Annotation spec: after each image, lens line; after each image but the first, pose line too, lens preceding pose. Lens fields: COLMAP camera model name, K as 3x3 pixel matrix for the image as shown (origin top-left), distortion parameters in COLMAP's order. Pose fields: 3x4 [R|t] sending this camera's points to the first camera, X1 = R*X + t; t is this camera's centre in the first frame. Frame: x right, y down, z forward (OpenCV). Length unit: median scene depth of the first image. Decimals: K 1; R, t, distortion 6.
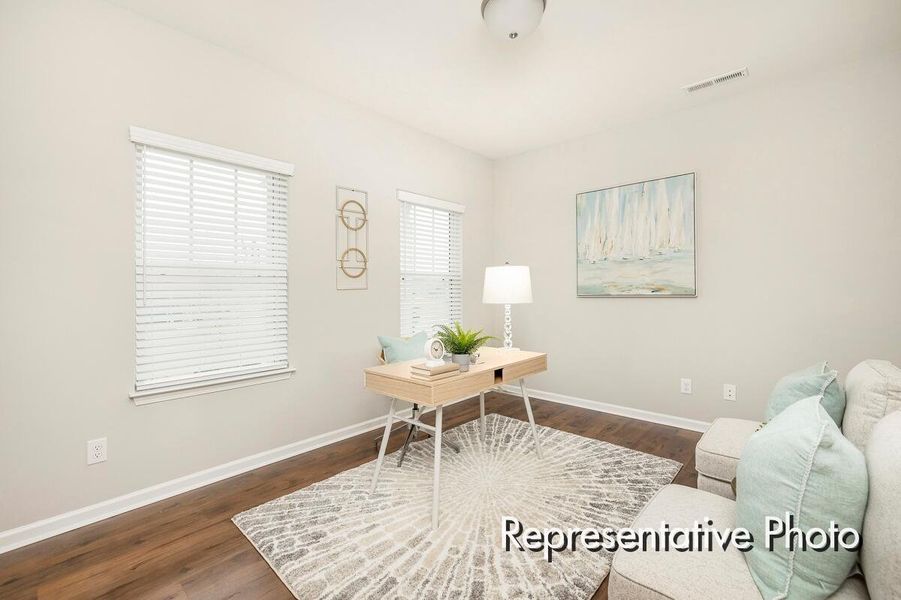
lens RADIAL K [[388.8, 0, 430.1], [0, 388.8, 290.2], [0, 0, 1]] dist [-0.003711, -0.000439]
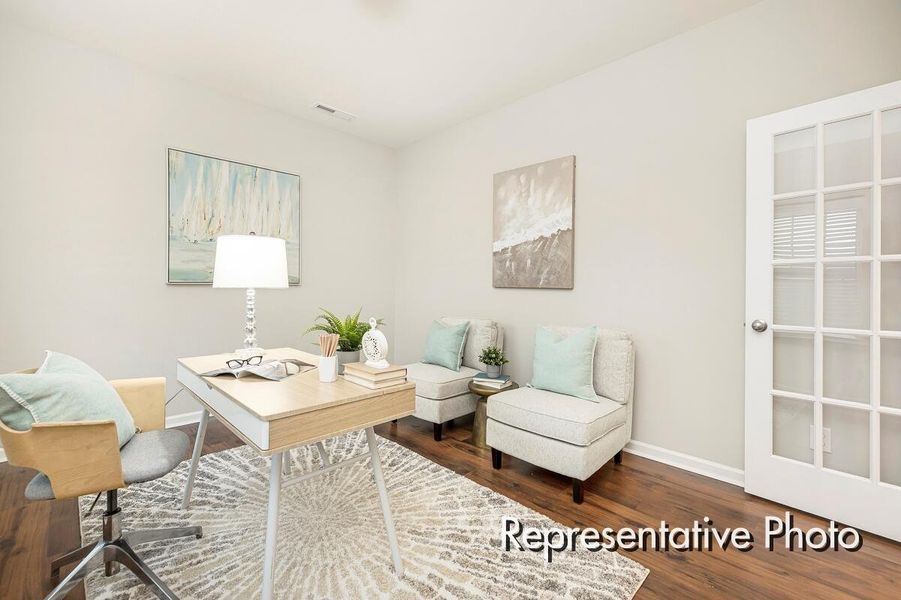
lens RADIAL K [[388.8, 0, 448.9], [0, 388.8, 296.3], [0, 0, 1]] dist [-0.003711, -0.000439]
pose [[0.006811, -0.009720, 0.999930, -0.477224], [-0.011917, 0.999881, 0.009801, 0.034247], [-0.999906, -0.011983, 0.006694, 0.568186]]
